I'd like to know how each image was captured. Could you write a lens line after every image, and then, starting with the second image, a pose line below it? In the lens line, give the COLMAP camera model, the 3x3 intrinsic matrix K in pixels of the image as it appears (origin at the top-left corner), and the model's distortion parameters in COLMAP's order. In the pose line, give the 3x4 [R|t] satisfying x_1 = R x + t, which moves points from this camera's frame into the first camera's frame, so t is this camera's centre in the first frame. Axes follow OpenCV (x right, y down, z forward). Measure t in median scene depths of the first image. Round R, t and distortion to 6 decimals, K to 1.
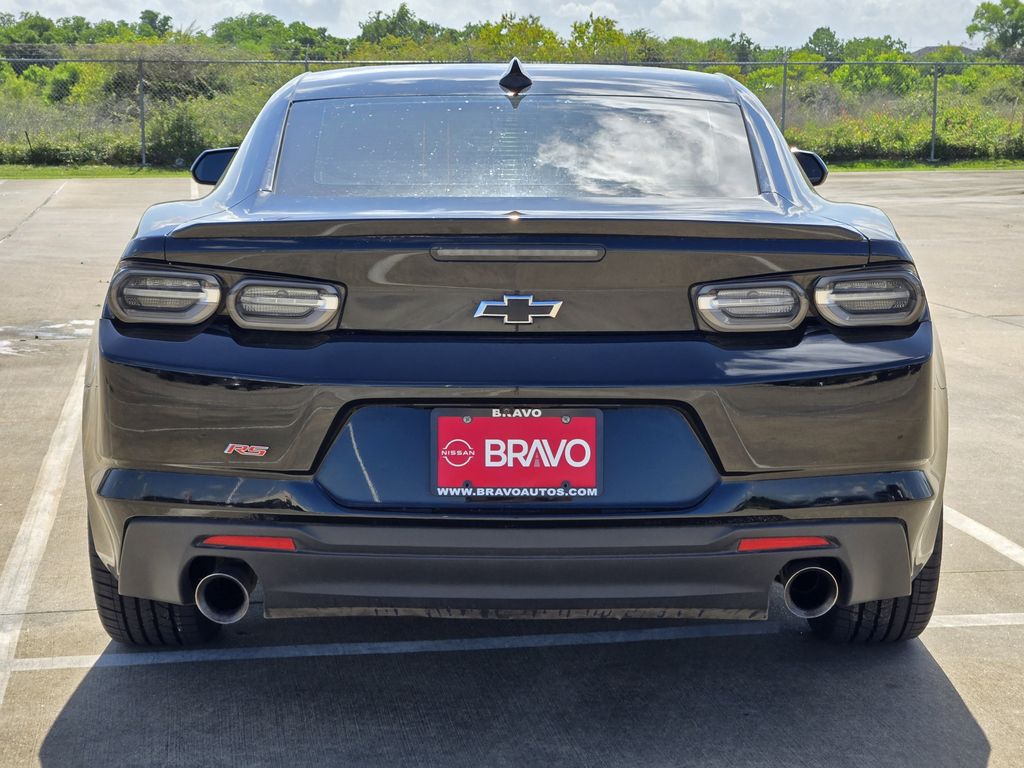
lens RADIAL K [[1939.2, 0, 528.5], [0, 1939.2, 382.8], [0, 0, 1]] dist [-0.462258, 3.784551]
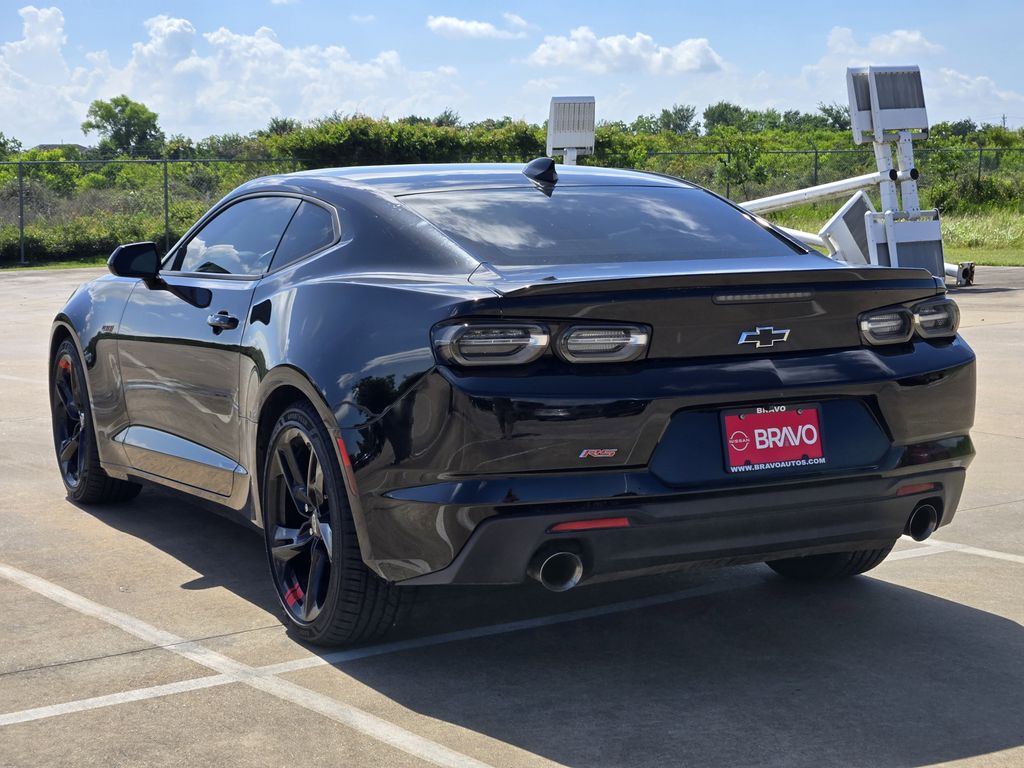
lens RADIAL K [[1939.2, 0, 528.5], [0, 1939.2, 382.8], [0, 0, 1]] dist [-0.462258, 3.784551]
pose [[0.901429, -0.064760, 0.428057, -0.764954], [0.085832, 0.995855, -0.030089, 0.023206], [-0.424334, 0.063864, 0.903251, -0.194698]]
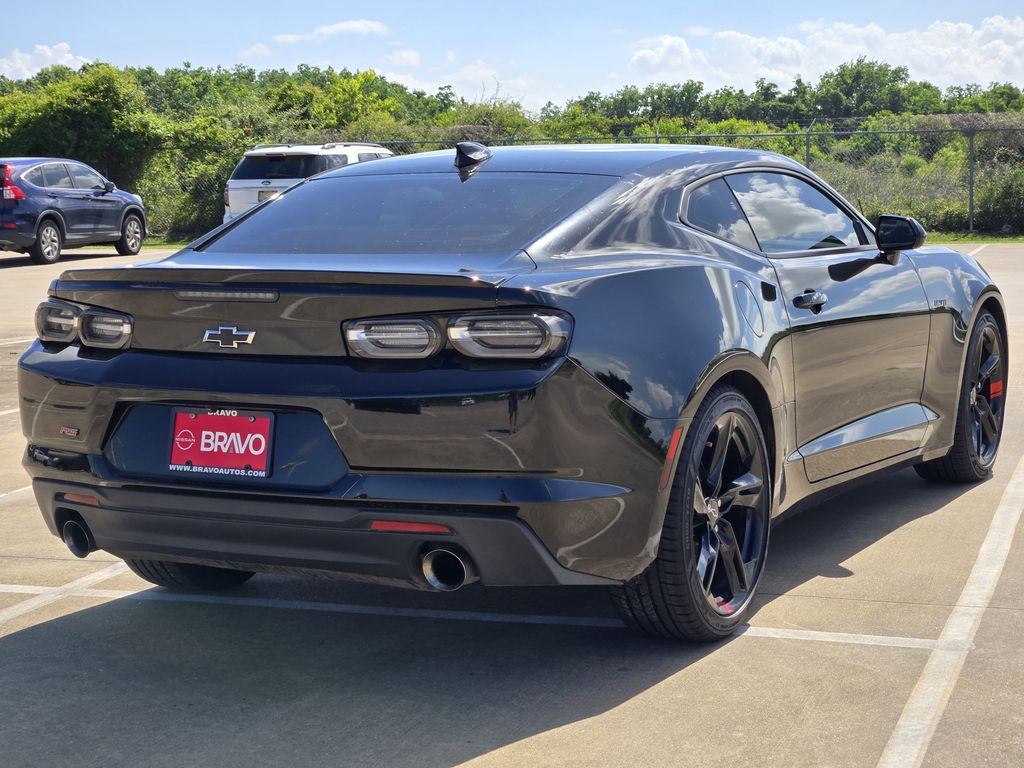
lens RADIAL K [[1939.2, 0, 528.5], [0, 1939.2, 382.8], [0, 0, 1]] dist [-0.462258, 3.784551]
pose [[0.885590, 0.034428, -0.463191, 0.806763], [-0.050434, 0.998480, -0.022213, 0.013733], [0.461722, 0.043032, 0.885980, -0.095057]]
